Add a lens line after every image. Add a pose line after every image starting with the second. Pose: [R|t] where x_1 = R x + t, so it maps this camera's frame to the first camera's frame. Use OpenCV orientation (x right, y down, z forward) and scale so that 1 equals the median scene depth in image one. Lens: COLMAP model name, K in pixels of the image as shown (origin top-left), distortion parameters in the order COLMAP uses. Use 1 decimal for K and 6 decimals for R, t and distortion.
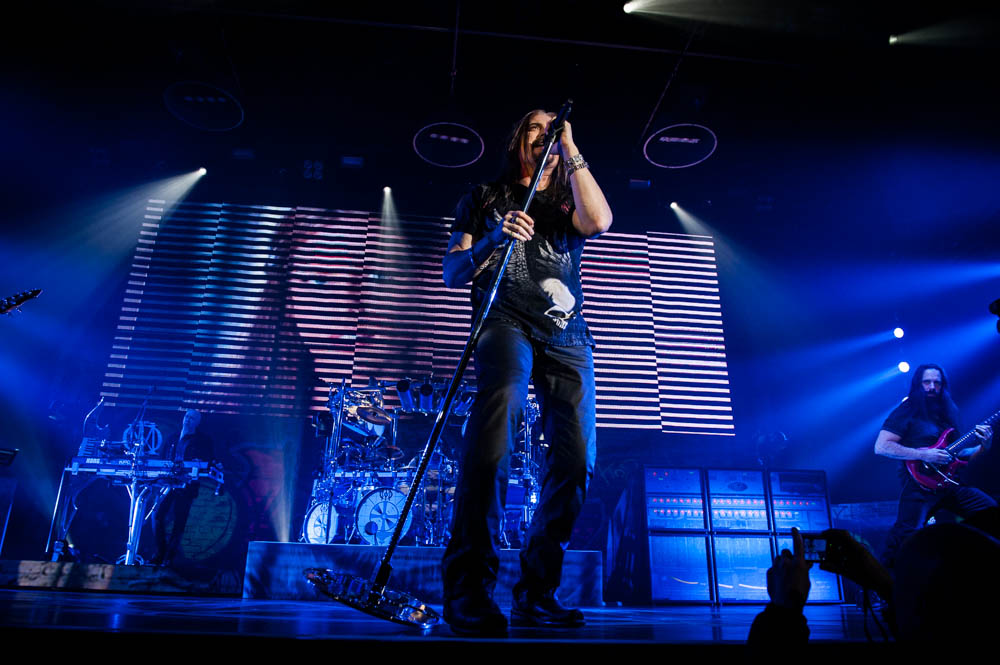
lens RADIAL K [[690.7, 0, 497.7], [0, 690.7, 336.4], [0, 0, 1]] dist [-0.034221, 0.001248]
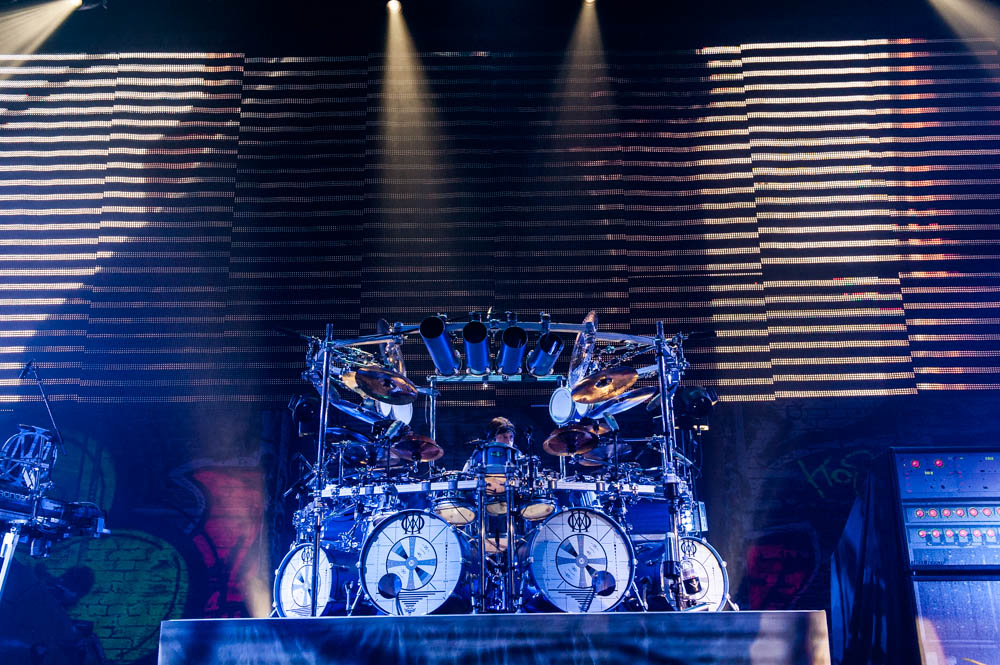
lens RADIAL K [[1082.4, 0, 498.2], [0, 1082.4, 334.6], [0, 0, 1]] dist [0.052662, 0.000000]
pose [[0.991069, -0.070181, -0.113388, 0.013326], [0.074282, 0.996713, 0.032347, 0.054715], [0.110745, -0.040481, 0.993024, 0.149840]]
